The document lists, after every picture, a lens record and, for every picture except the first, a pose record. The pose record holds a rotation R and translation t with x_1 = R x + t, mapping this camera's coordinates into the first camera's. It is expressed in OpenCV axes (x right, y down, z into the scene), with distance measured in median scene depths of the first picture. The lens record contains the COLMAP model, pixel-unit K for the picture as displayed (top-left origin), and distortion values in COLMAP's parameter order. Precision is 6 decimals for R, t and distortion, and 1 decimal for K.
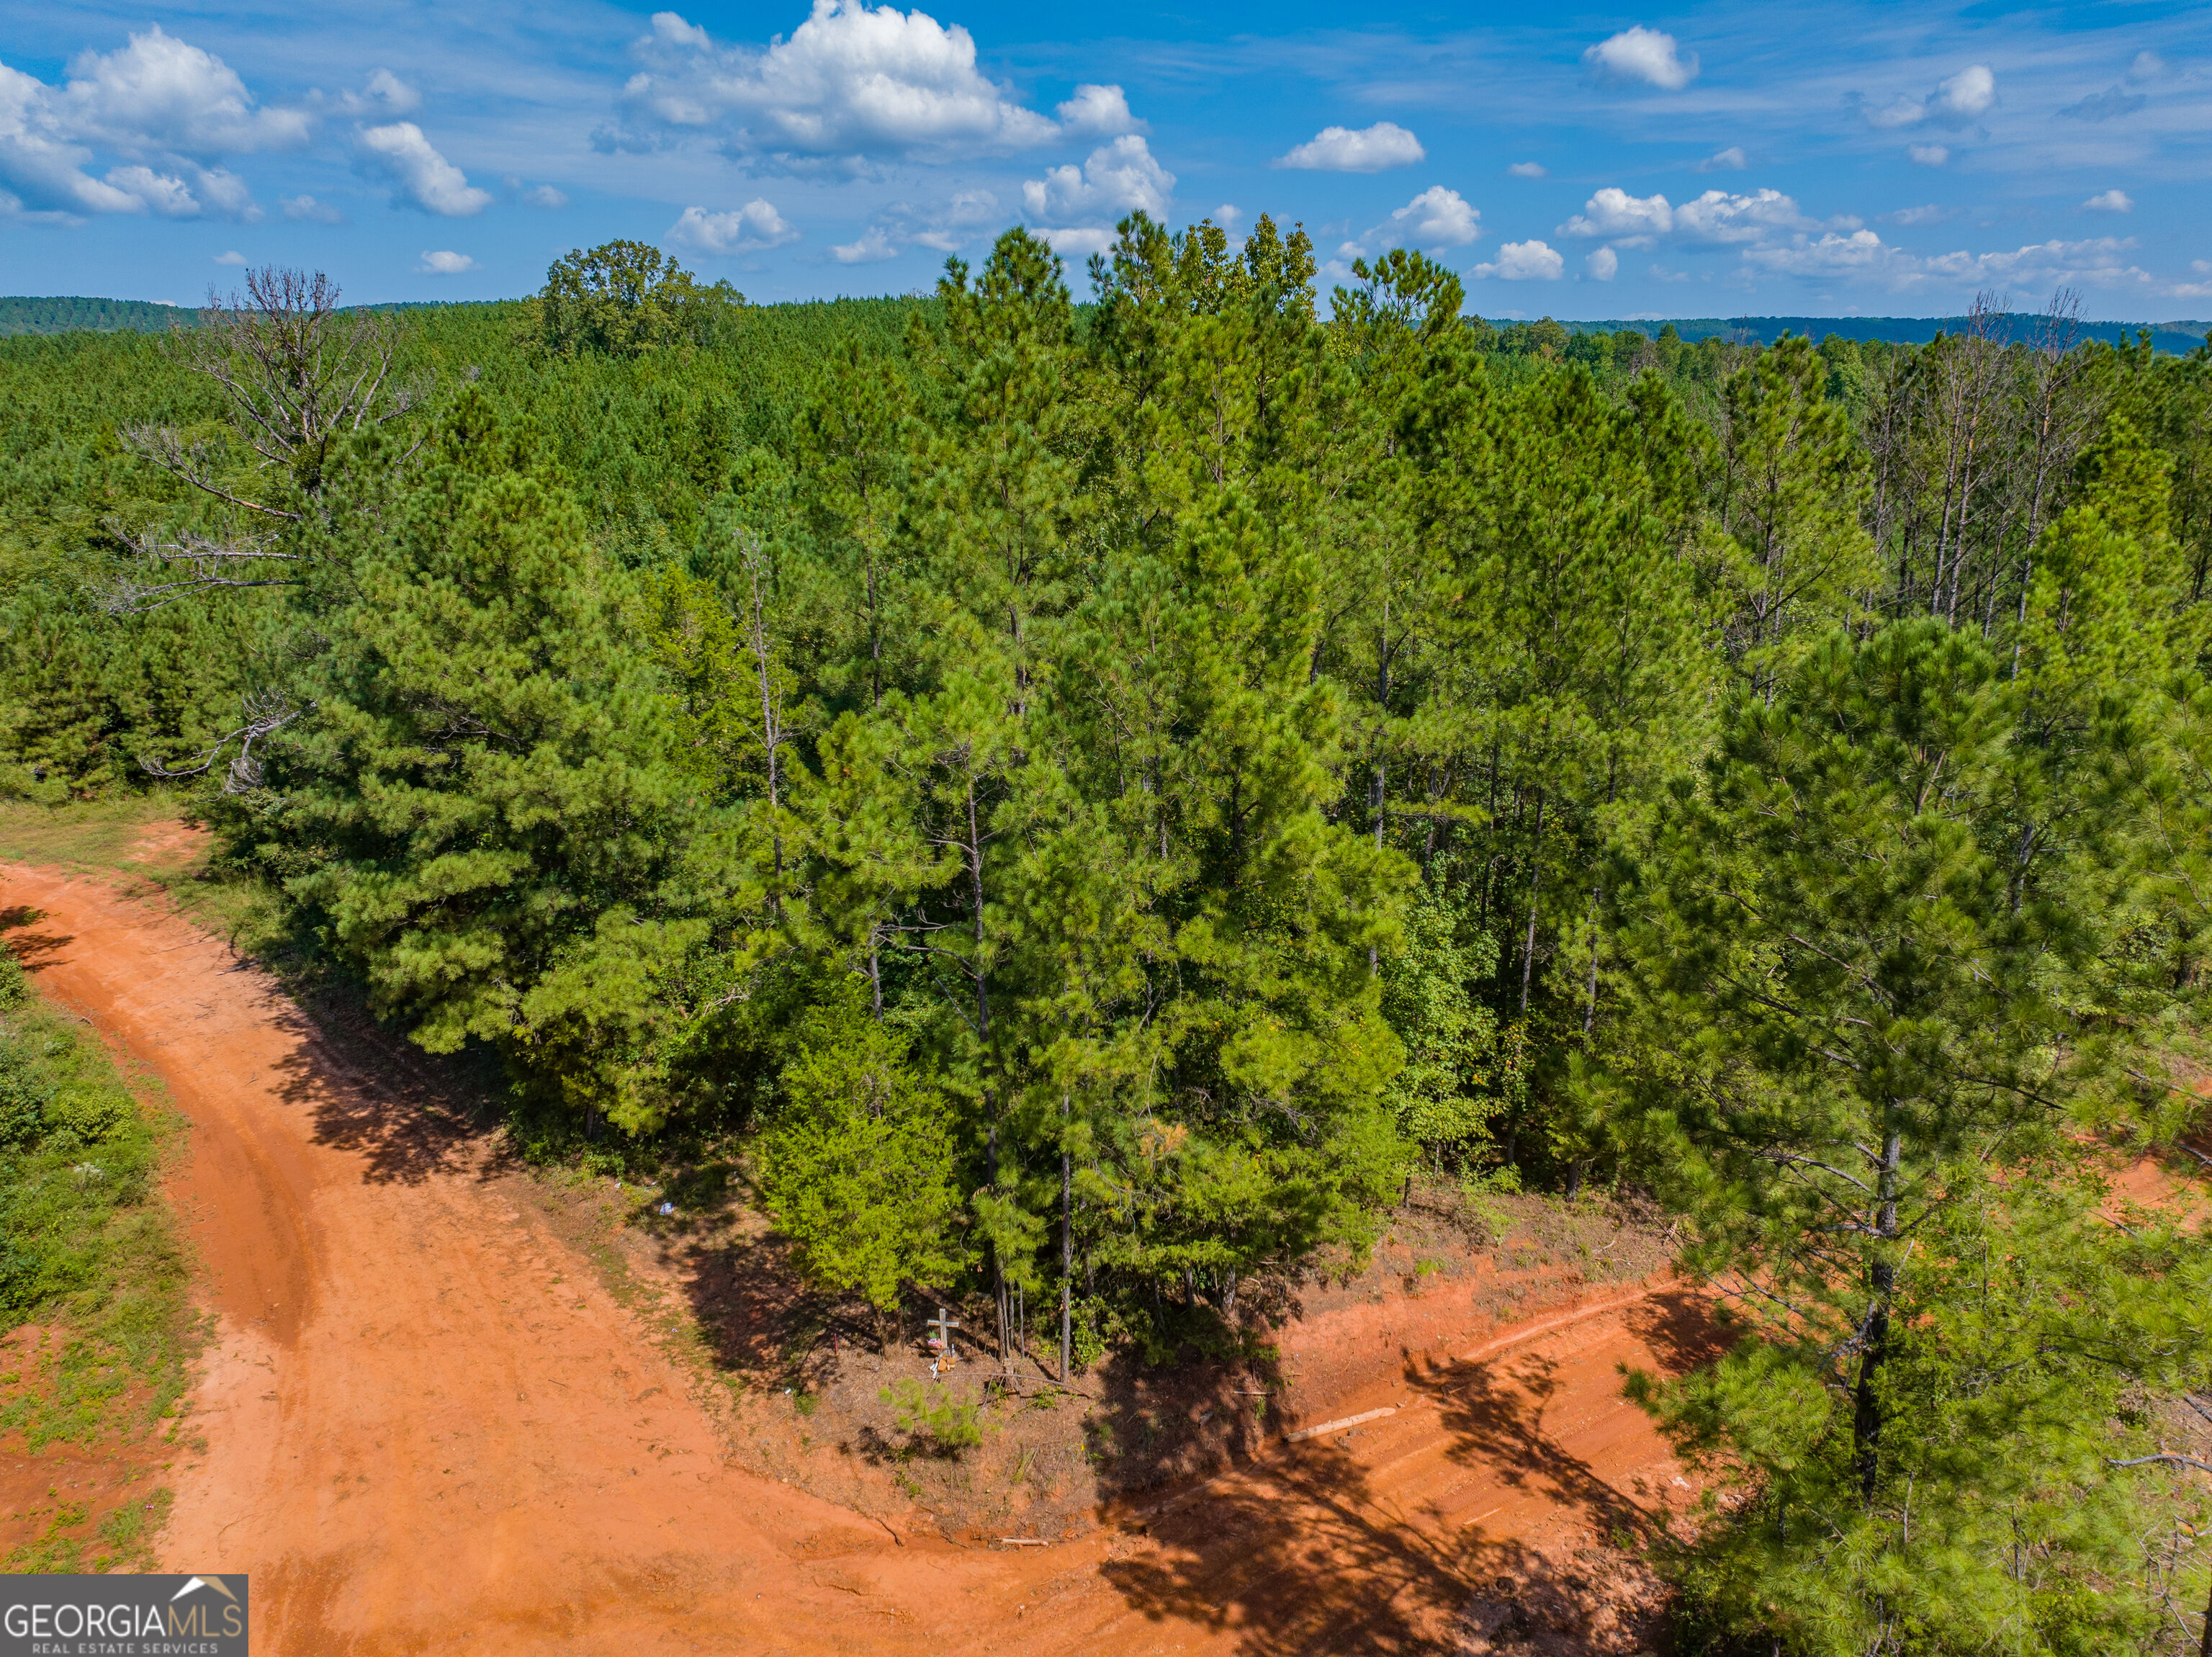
lens RADIAL K [[1546.8, 0, 1101.9], [0, 1546.8, 773.2], [0, 0, 1]] dist [-0.036326, 0.002886]
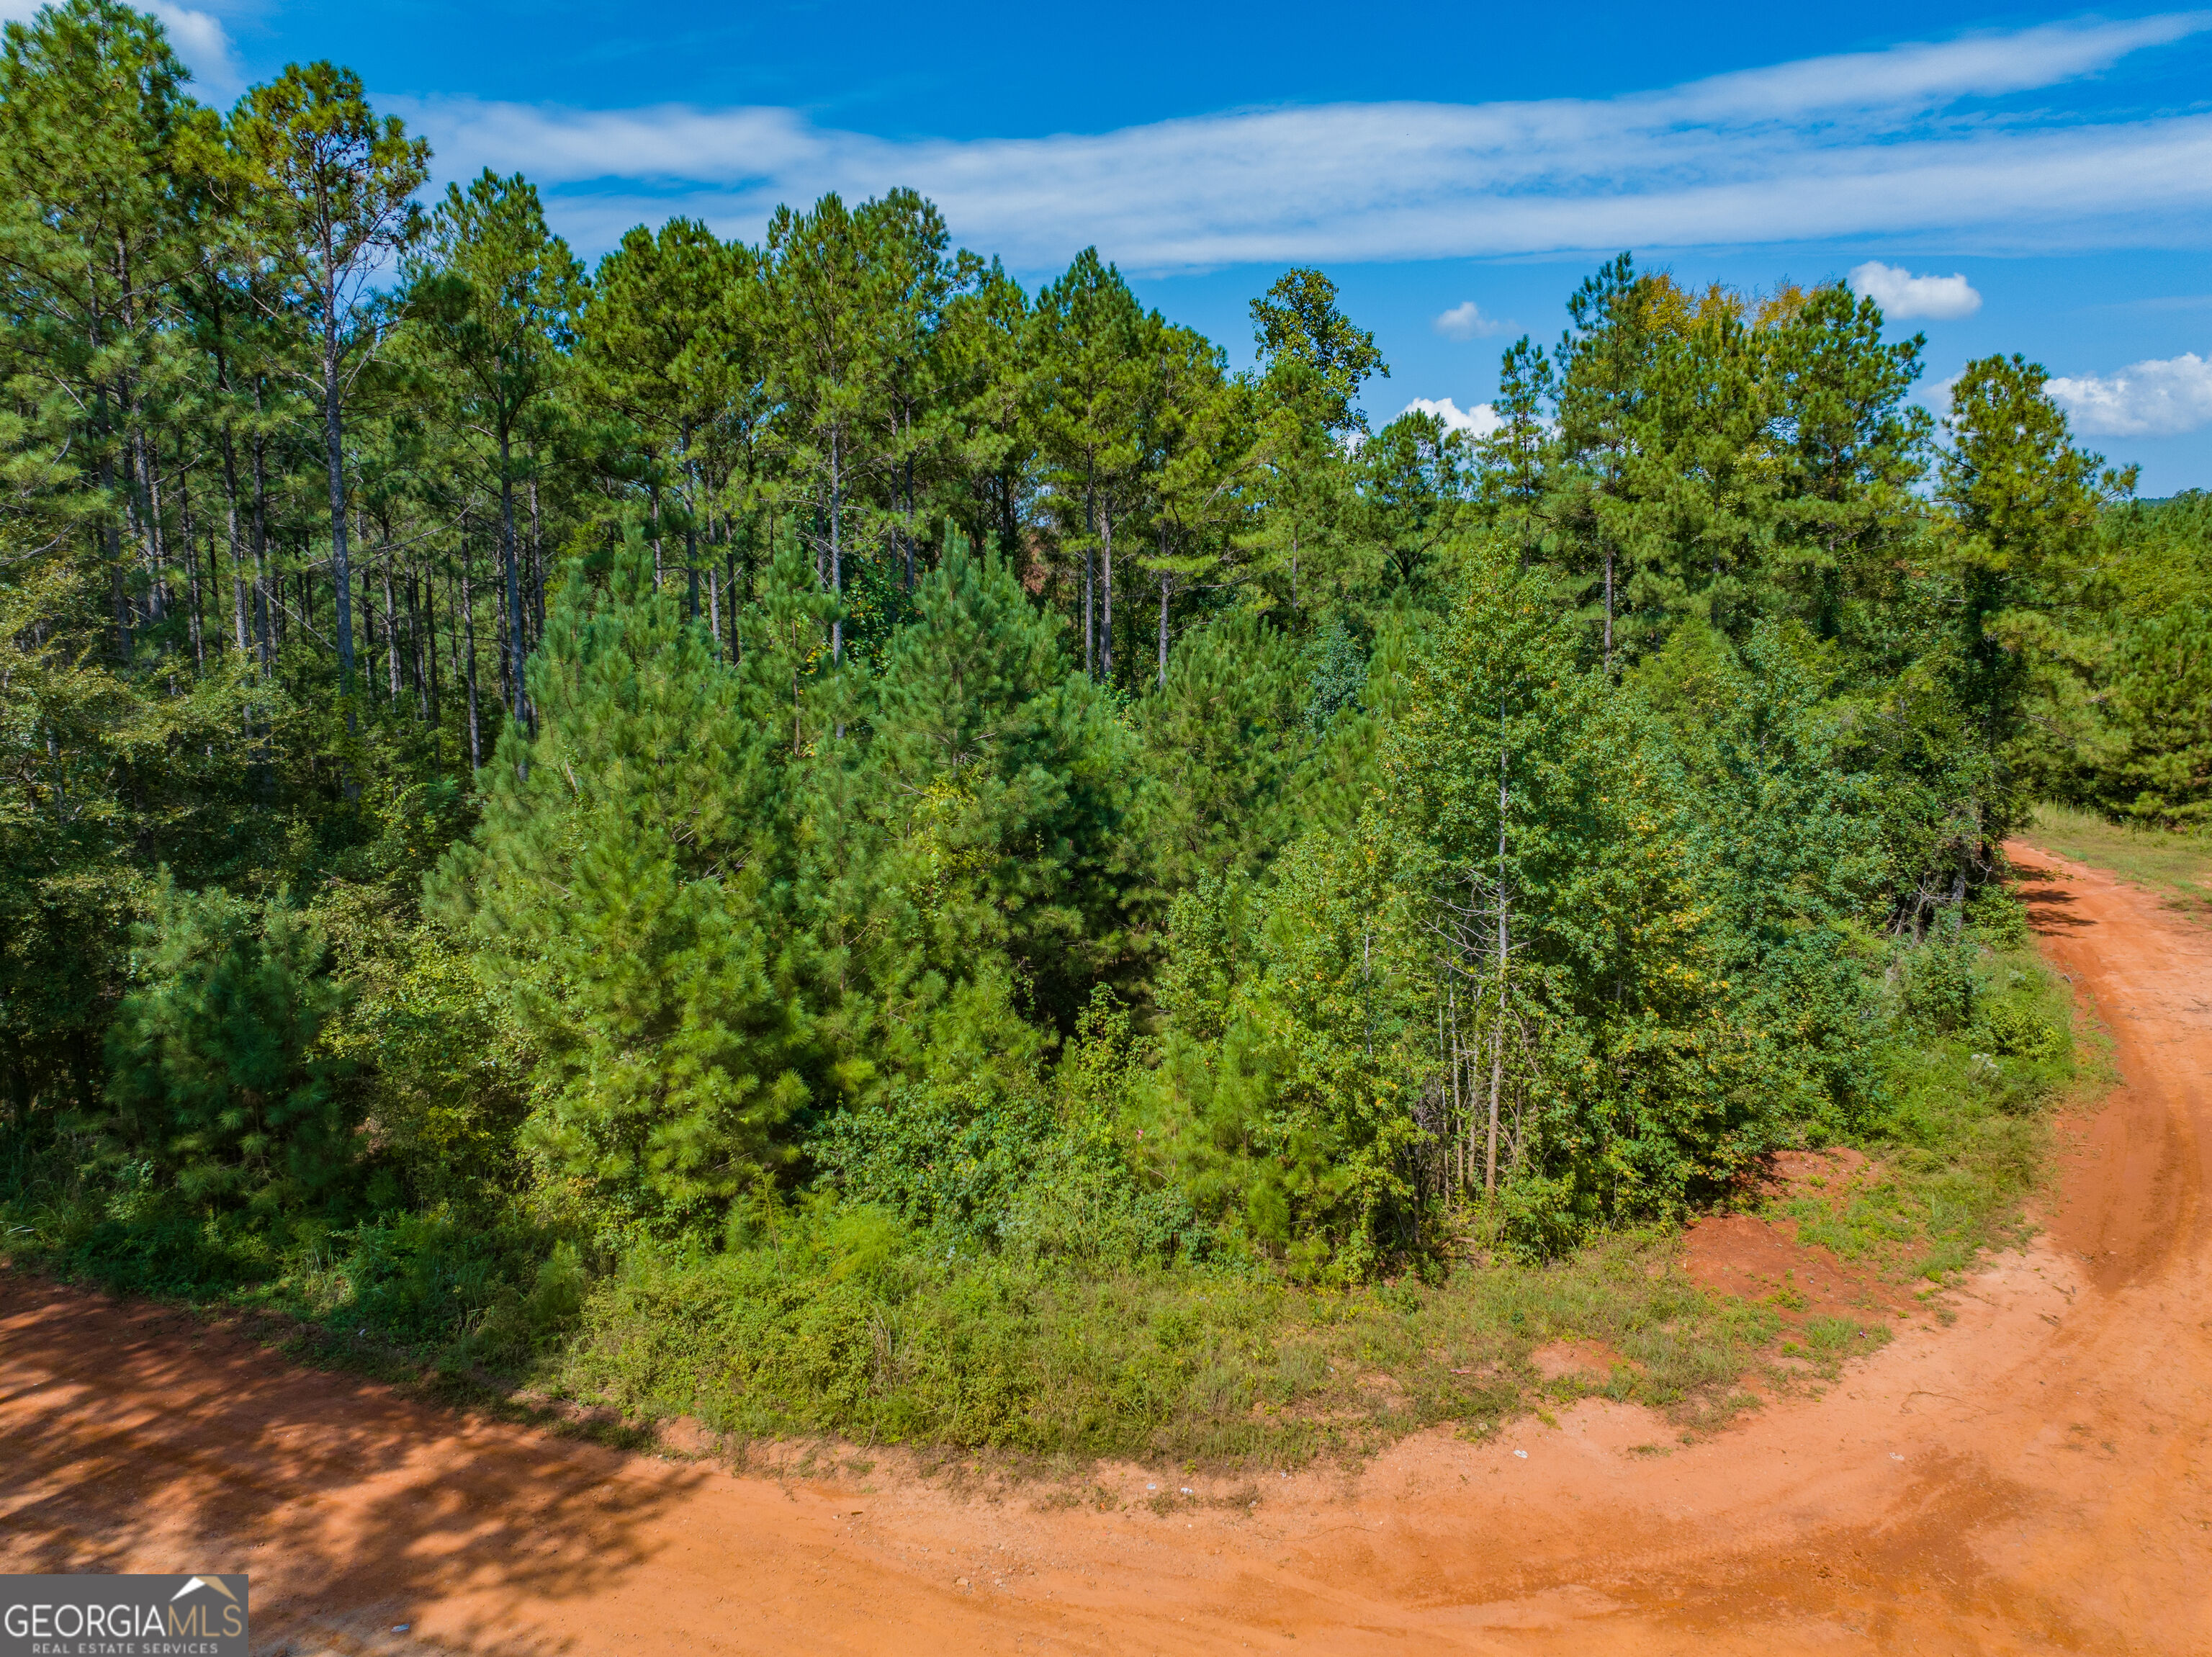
lens RADIAL K [[1546.8, 0, 1115.9], [0, 1546.8, 827.1], [0, 0, 1]] dist [-0.036326, 0.002886]
pose [[0.305289, 0.159709, -0.938771, 0.002468], [-0.237636, 0.967423, 0.087304, 0.199181], [0.922132, 0.196433, 0.333296, 0.230697]]
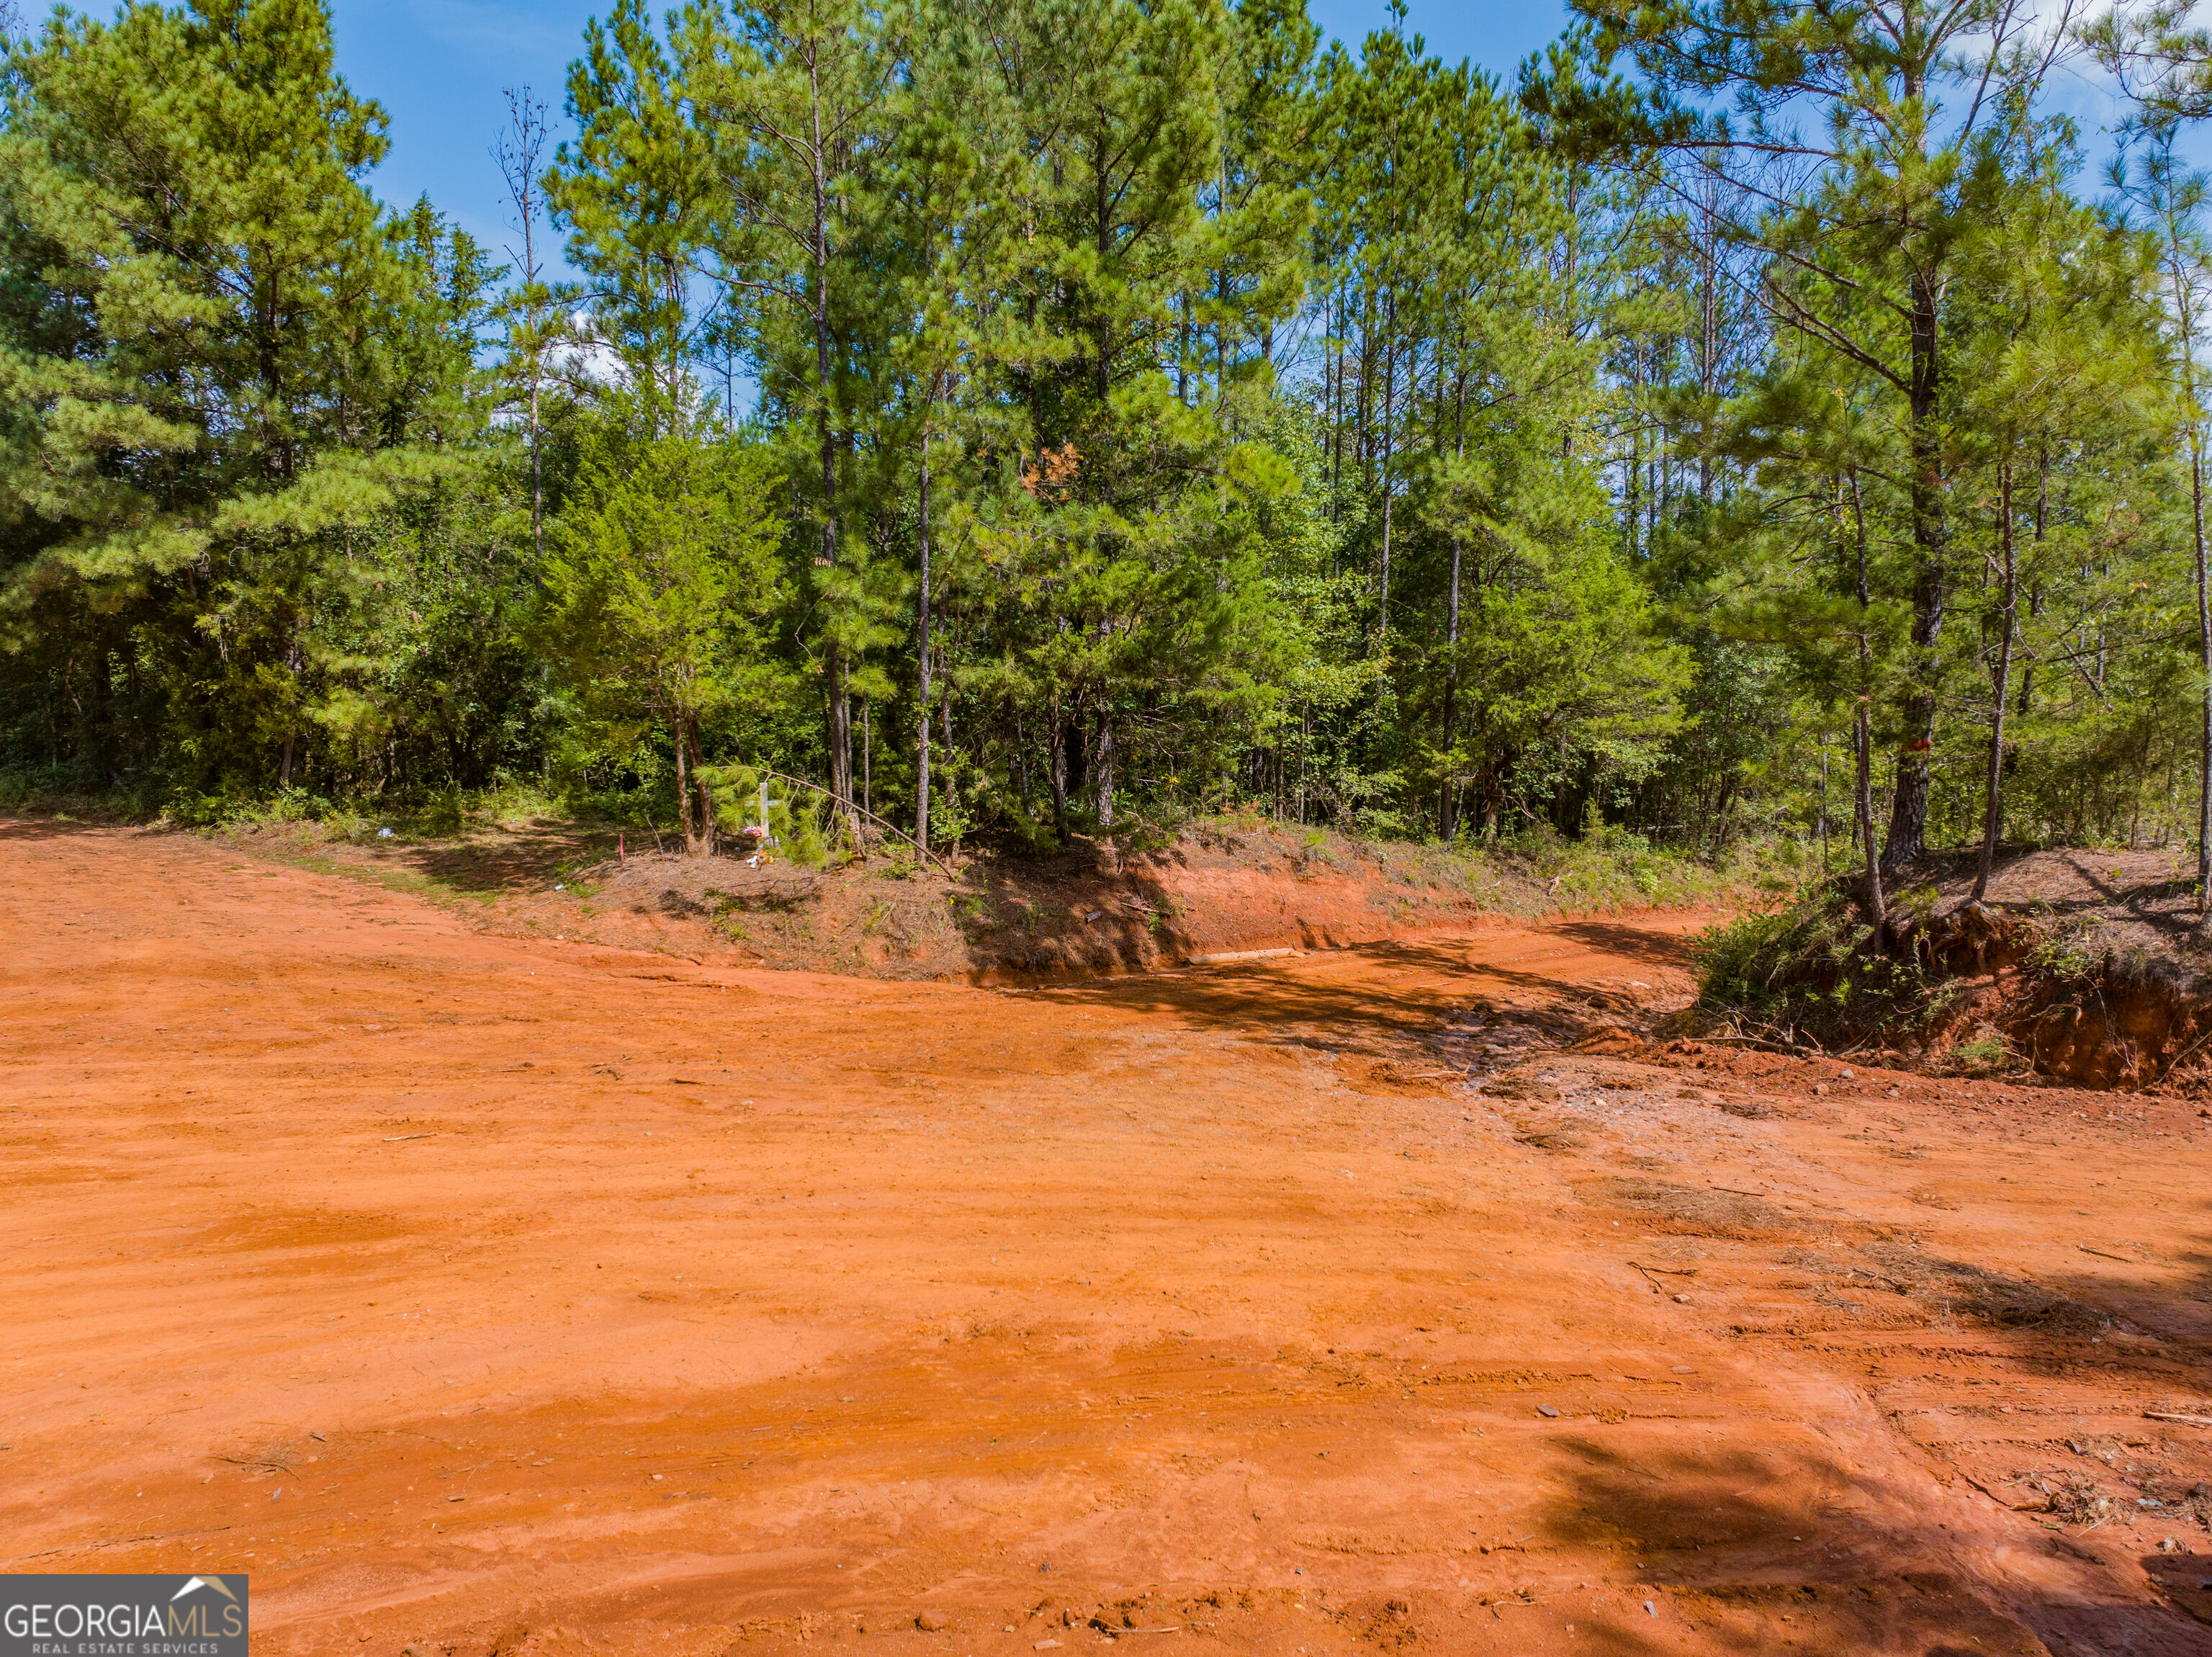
lens RADIAL K [[1546.8, 0, 1108.1], [0, 1546.8, 826.4], [0, 0, 1]] dist [-0.036326, 0.002886]
pose [[0.982992, -0.002499, 0.183630, -0.074244], [0.029721, 0.988891, -0.145640, 0.489429], [-0.181226, 0.148621, 0.972146, 0.188153]]
